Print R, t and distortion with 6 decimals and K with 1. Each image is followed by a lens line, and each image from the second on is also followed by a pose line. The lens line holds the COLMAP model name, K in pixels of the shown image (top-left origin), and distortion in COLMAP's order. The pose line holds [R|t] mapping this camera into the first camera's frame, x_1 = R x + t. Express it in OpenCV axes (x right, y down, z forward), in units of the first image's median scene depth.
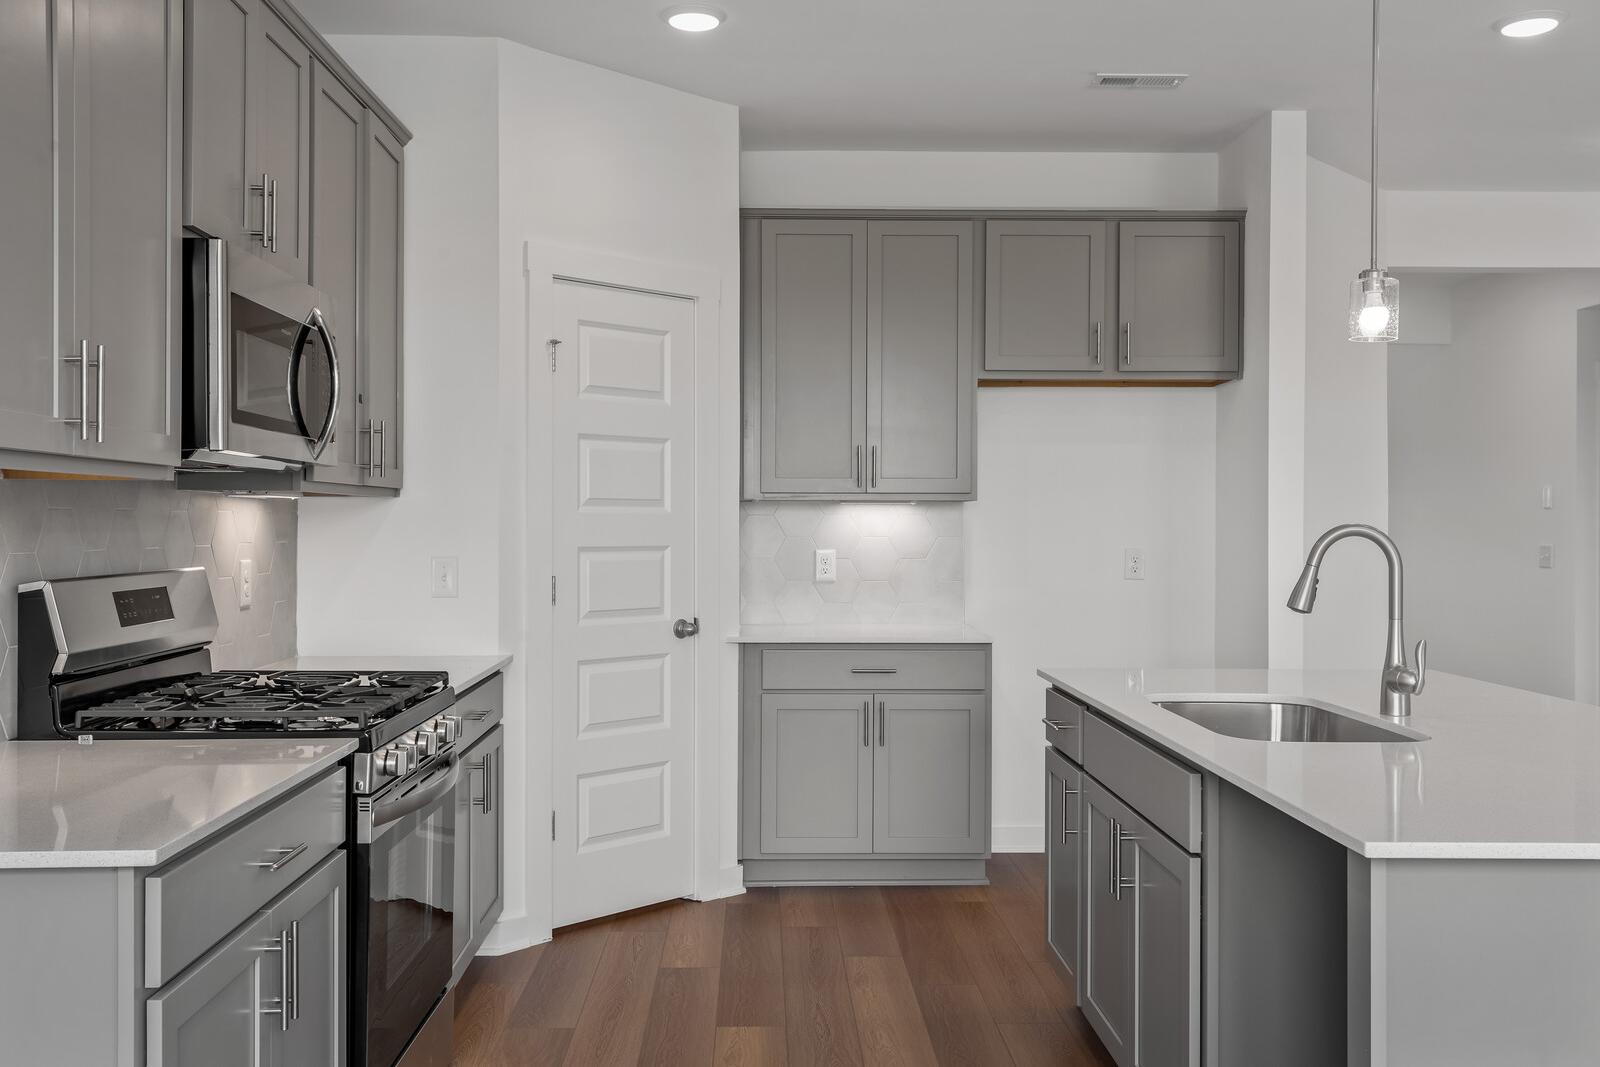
lens RADIAL K [[1464.9, 0, 782.3], [0, 1464.9, 525.1], [0, 0, 1]] dist [0.037063, -0.009587]
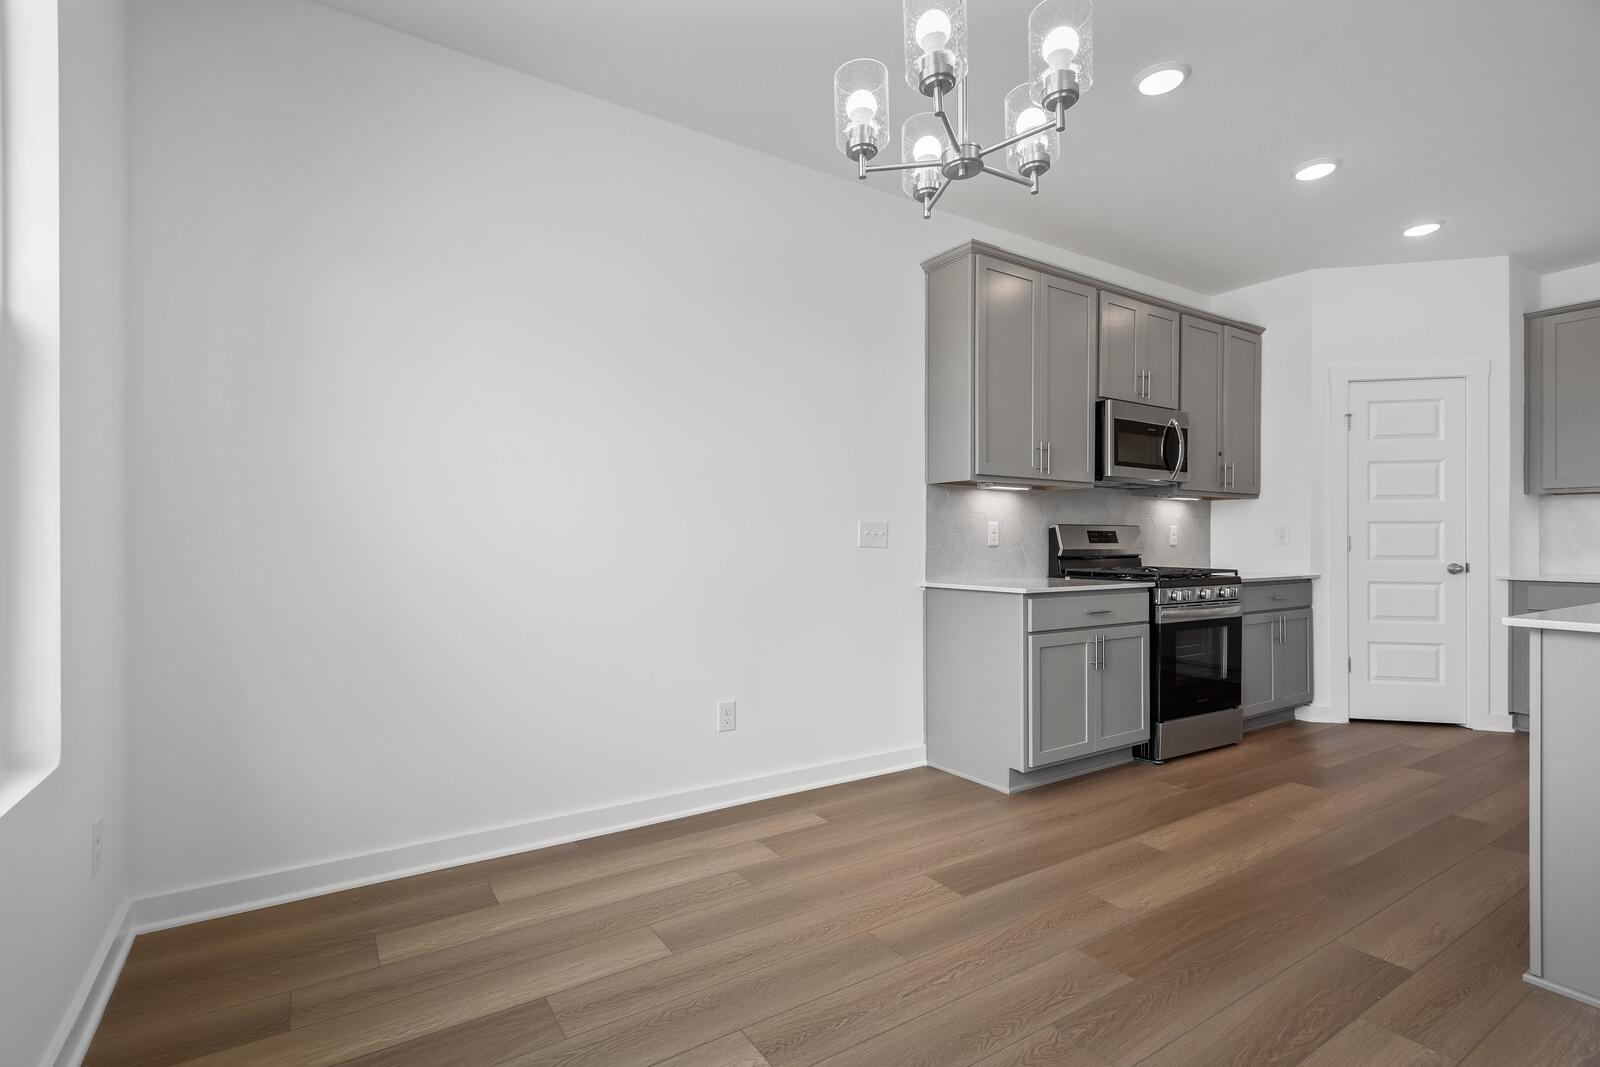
lens RADIAL K [[745.6, 0, 792.0], [0, 745.6, 534.0], [0, 0, 1]] dist [0.001549, -0.000598]
pose [[0.521787, -0.009668, -0.853021, 0.272339], [-0.001479, 0.999924, -0.012238, 0.041190], [0.853074, 0.007647, 0.521733, -0.127594]]
